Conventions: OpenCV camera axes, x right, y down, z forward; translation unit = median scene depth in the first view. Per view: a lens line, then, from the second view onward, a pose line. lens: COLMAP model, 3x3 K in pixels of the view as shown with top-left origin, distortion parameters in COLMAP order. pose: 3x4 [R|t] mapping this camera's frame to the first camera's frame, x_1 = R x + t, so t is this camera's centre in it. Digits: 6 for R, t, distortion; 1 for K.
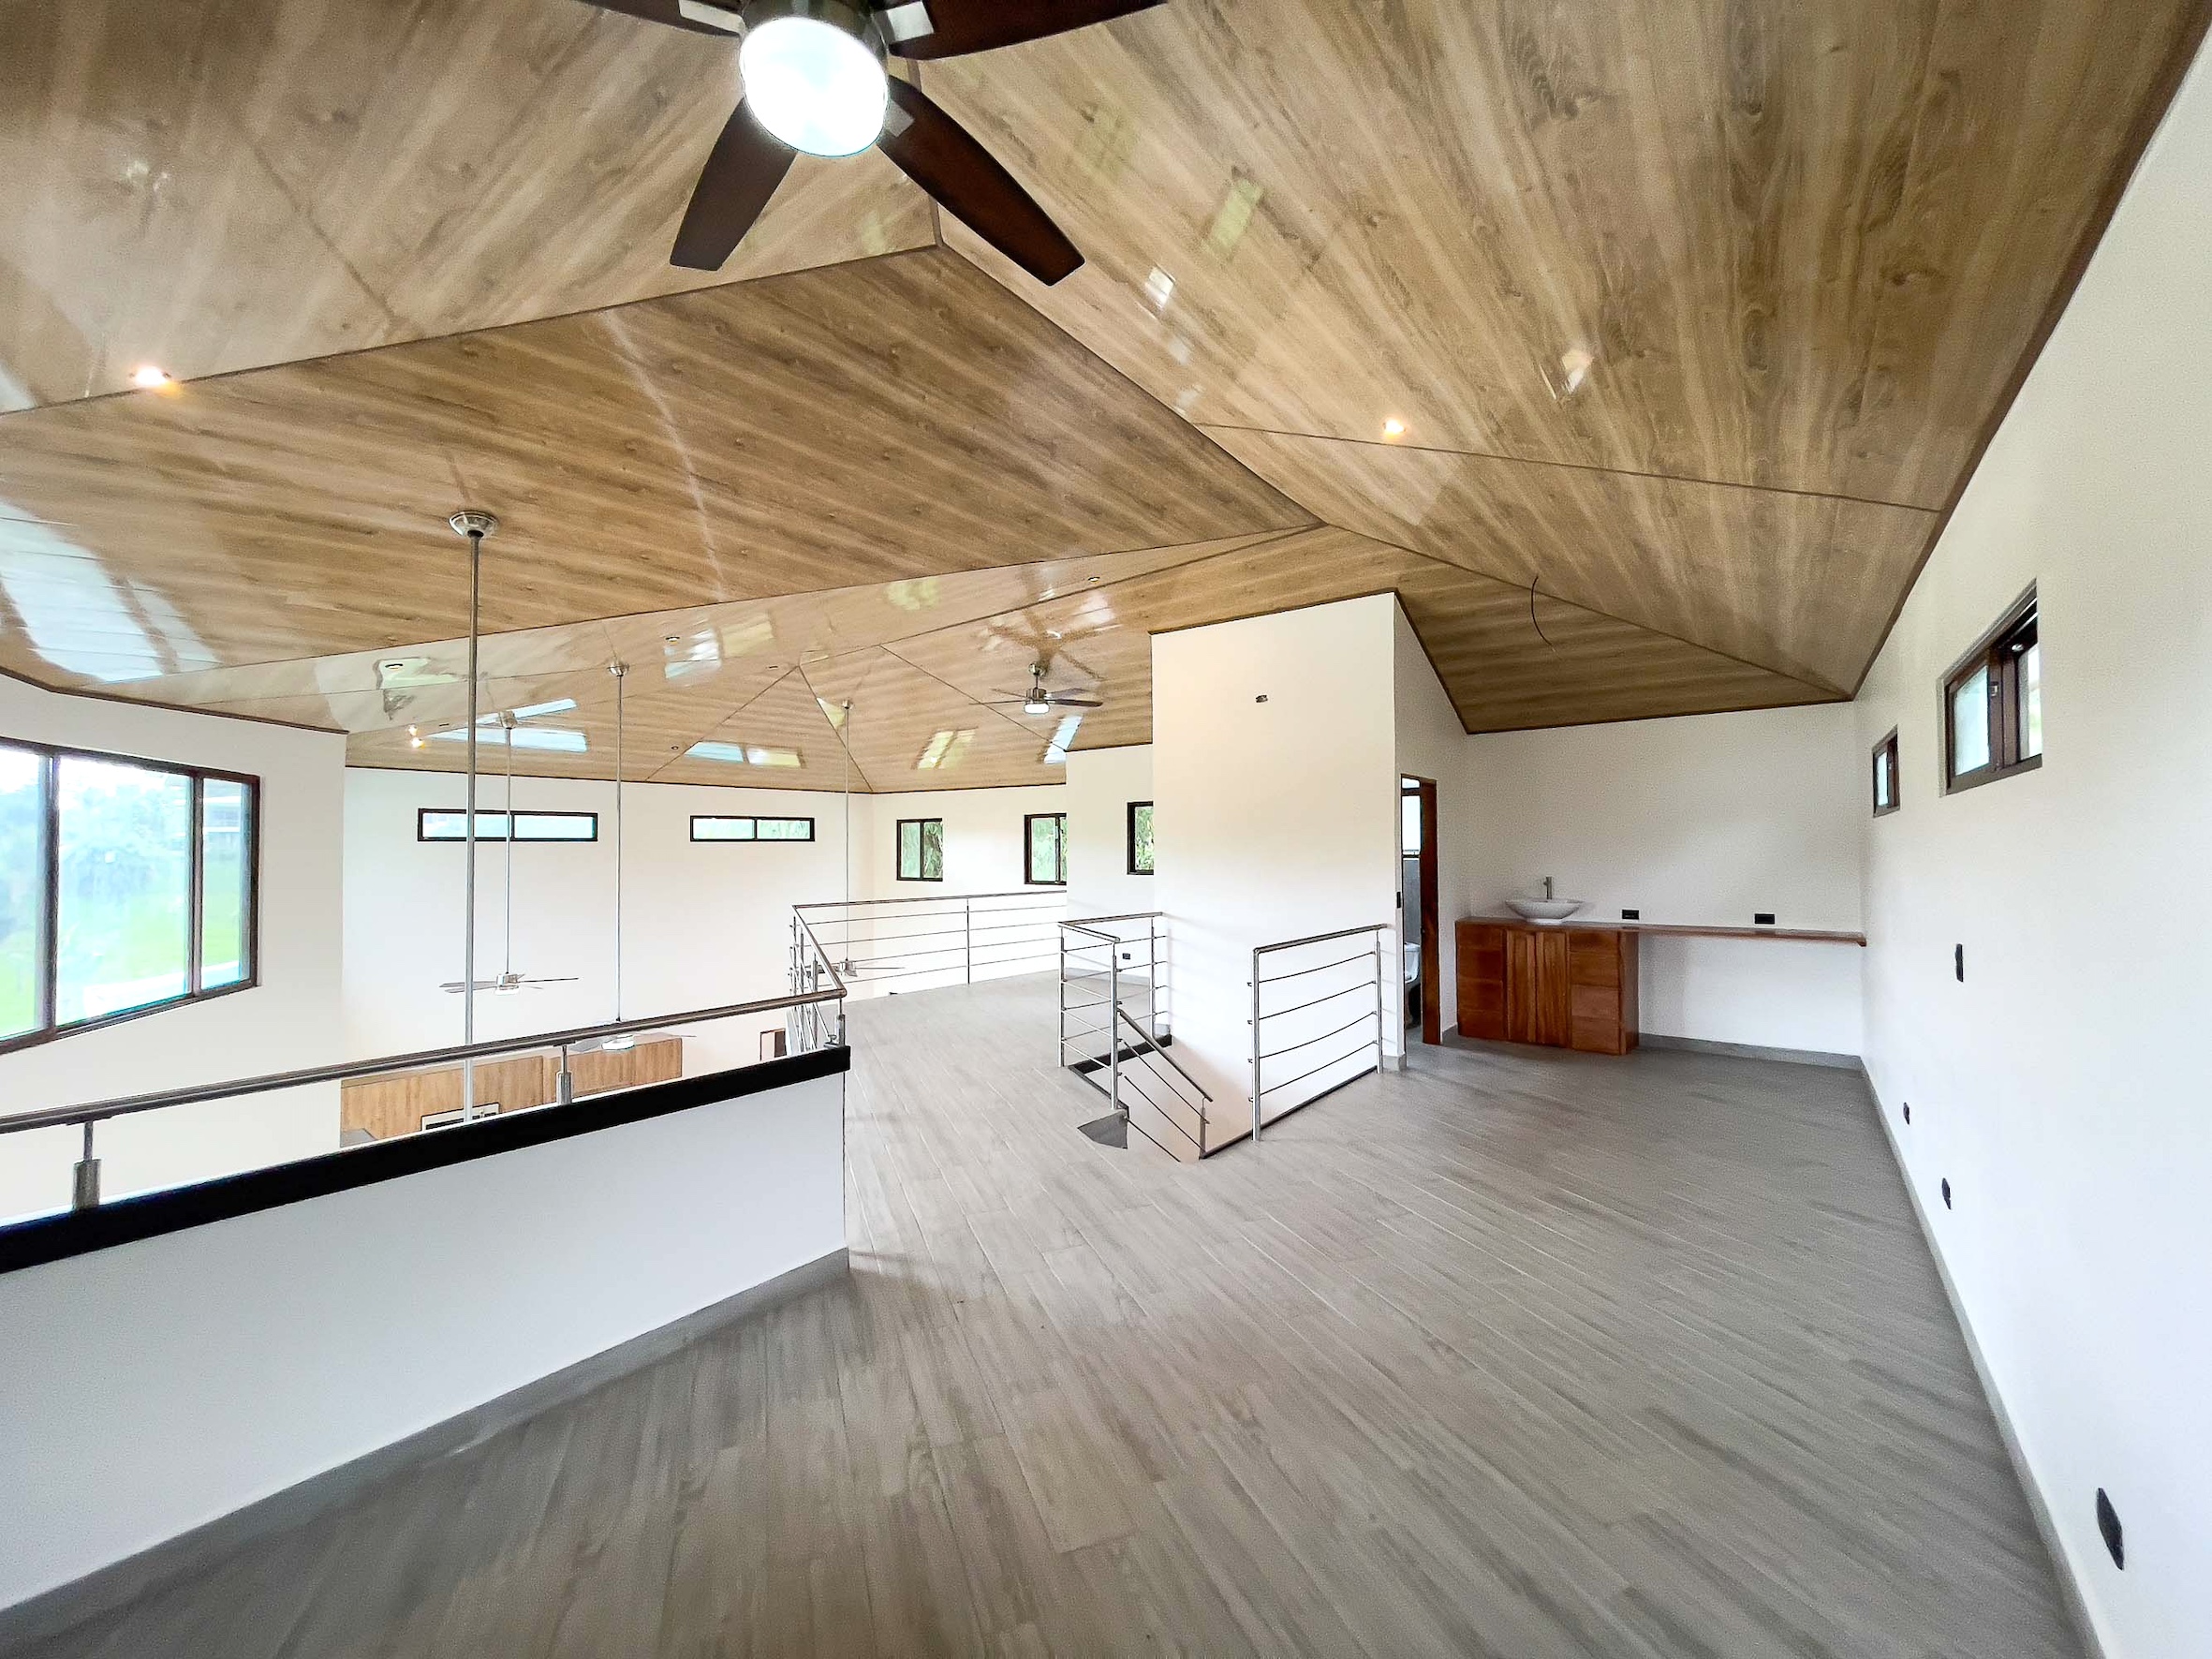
lens RADIAL K [[896.5, 0, 1106.0], [0, 896.5, 829.5], [0, 0, 1]] dist [-0.001242, -0.000036]
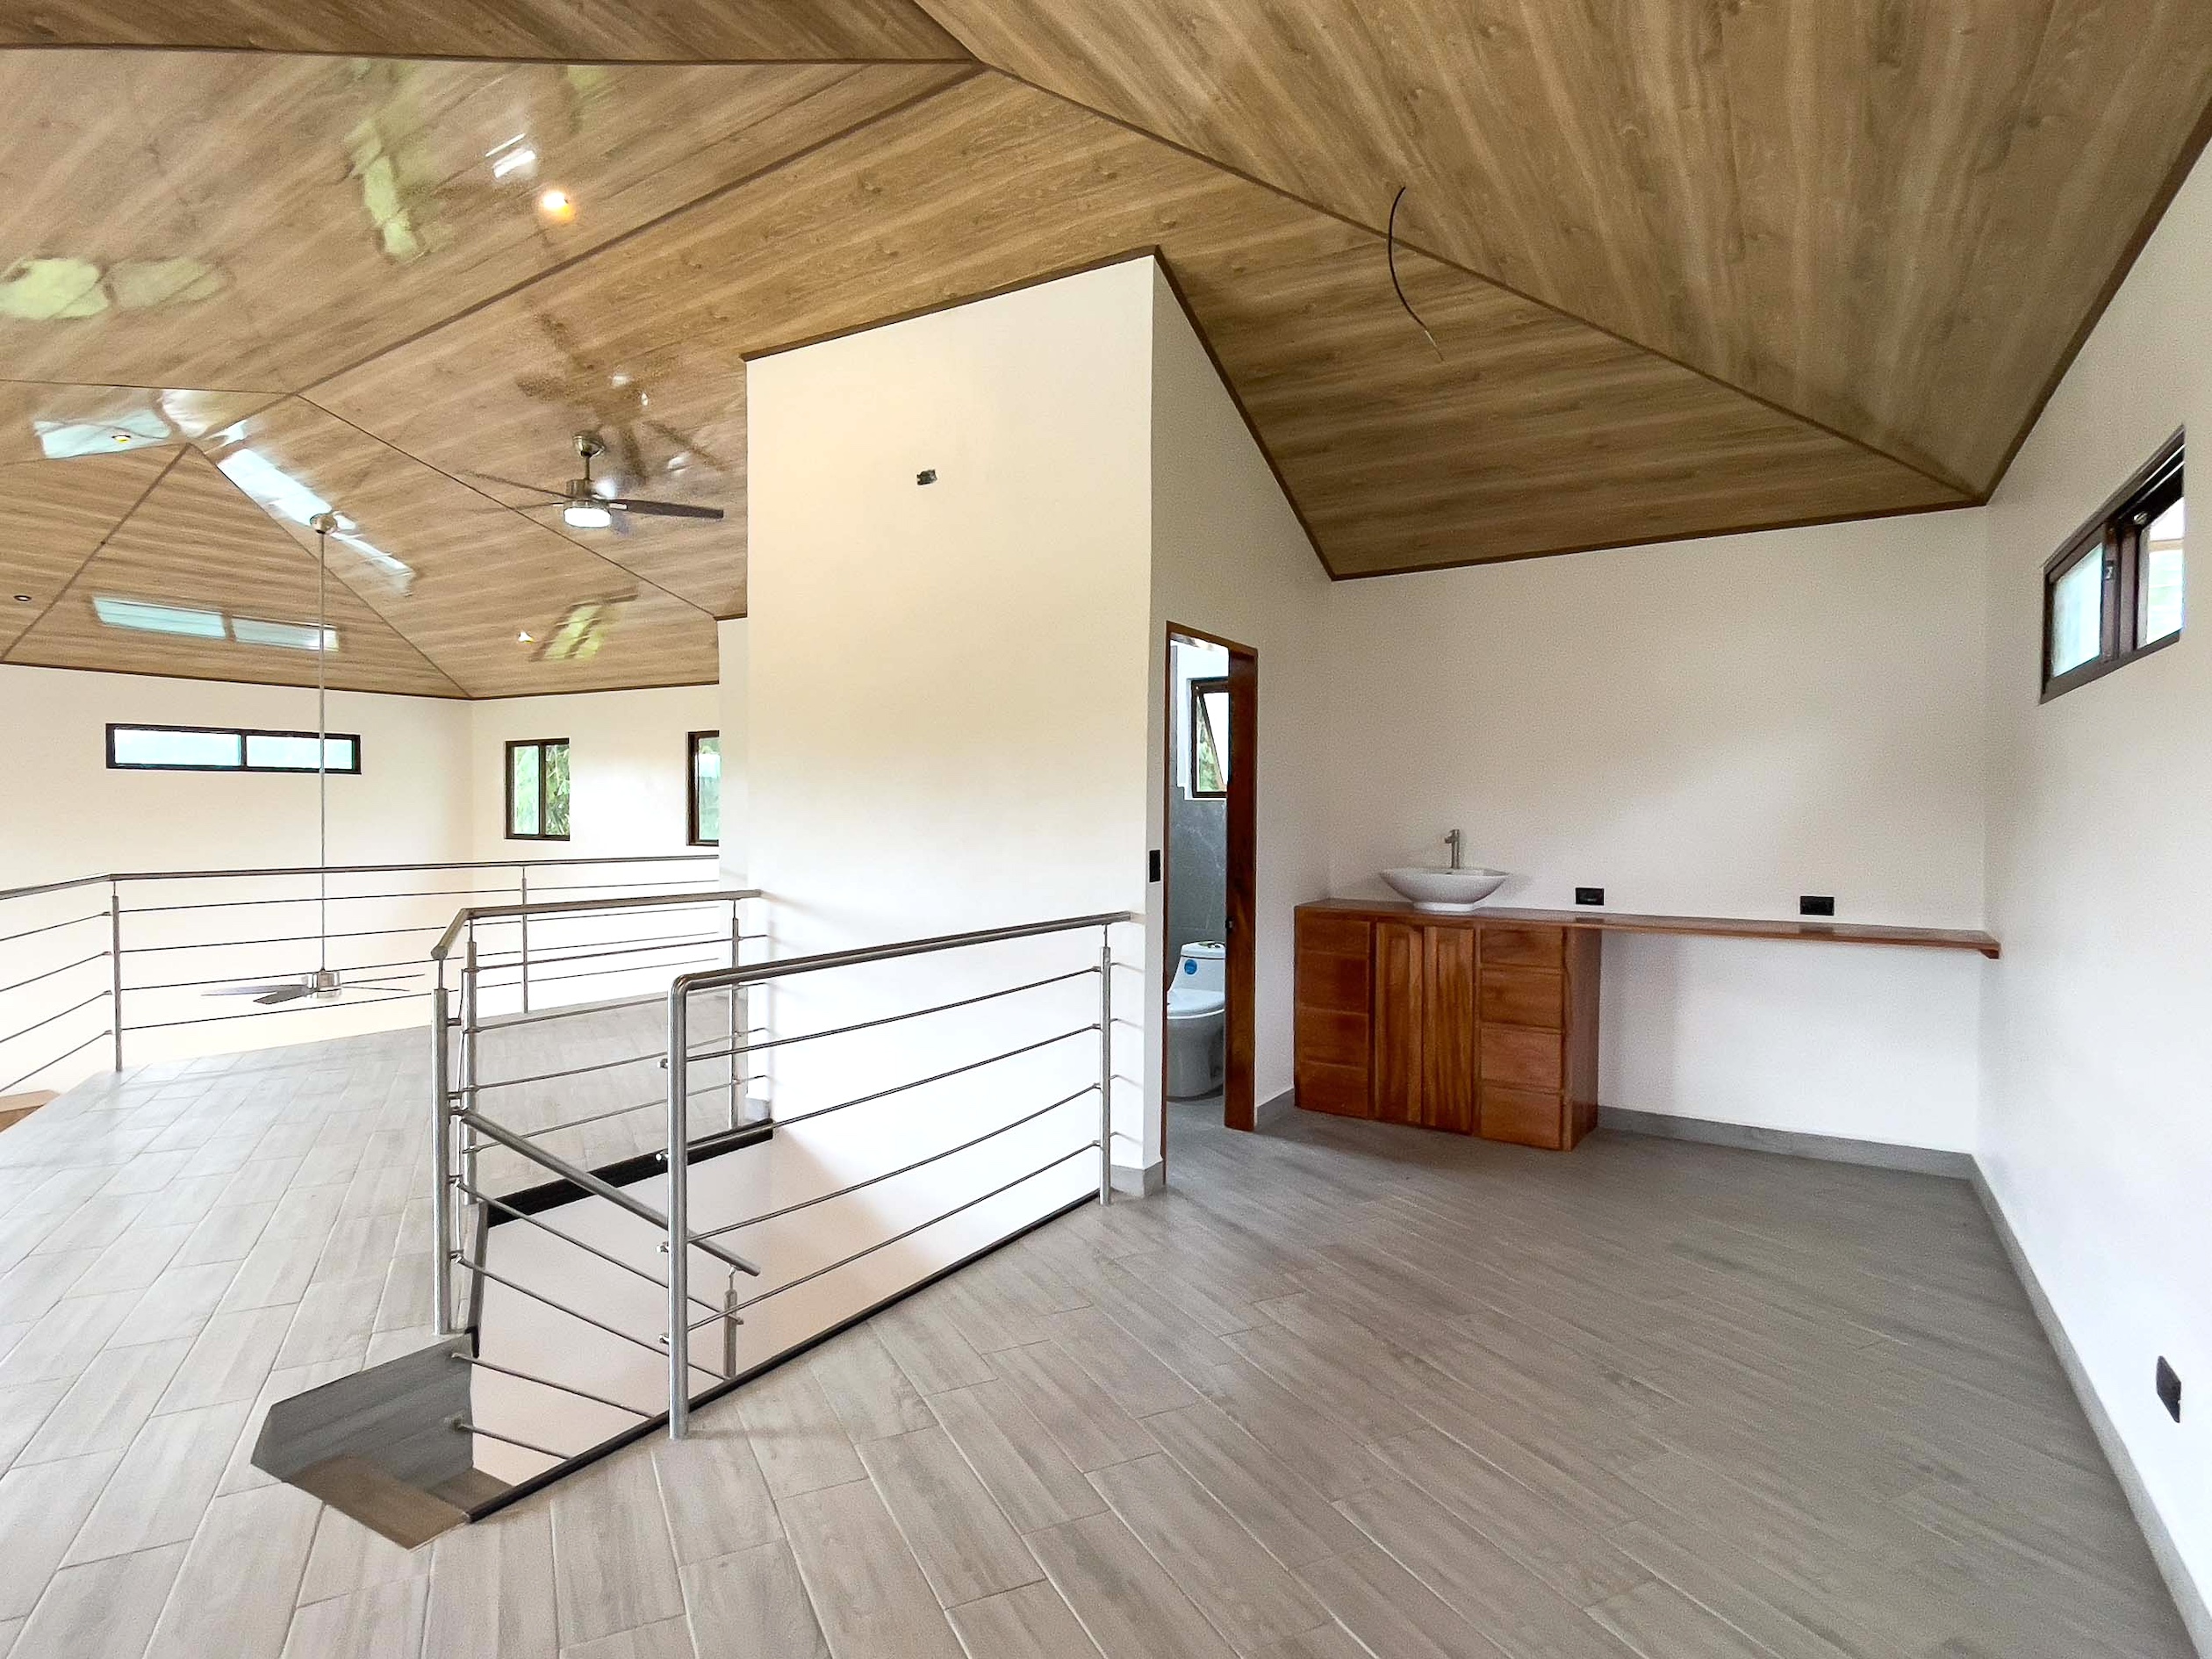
lens RADIAL K [[1184.9, 0, 1106.0], [0, 1184.9, 829.5], [0, 0, 1]] dist [0.062864, -0.087587]
pose [[0.993652, 0.008574, 0.112169, 0.202827], [-0.013113, 0.999122, 0.039796, 0.027663], [-0.111730, -0.041014, 0.992892, 0.295945]]
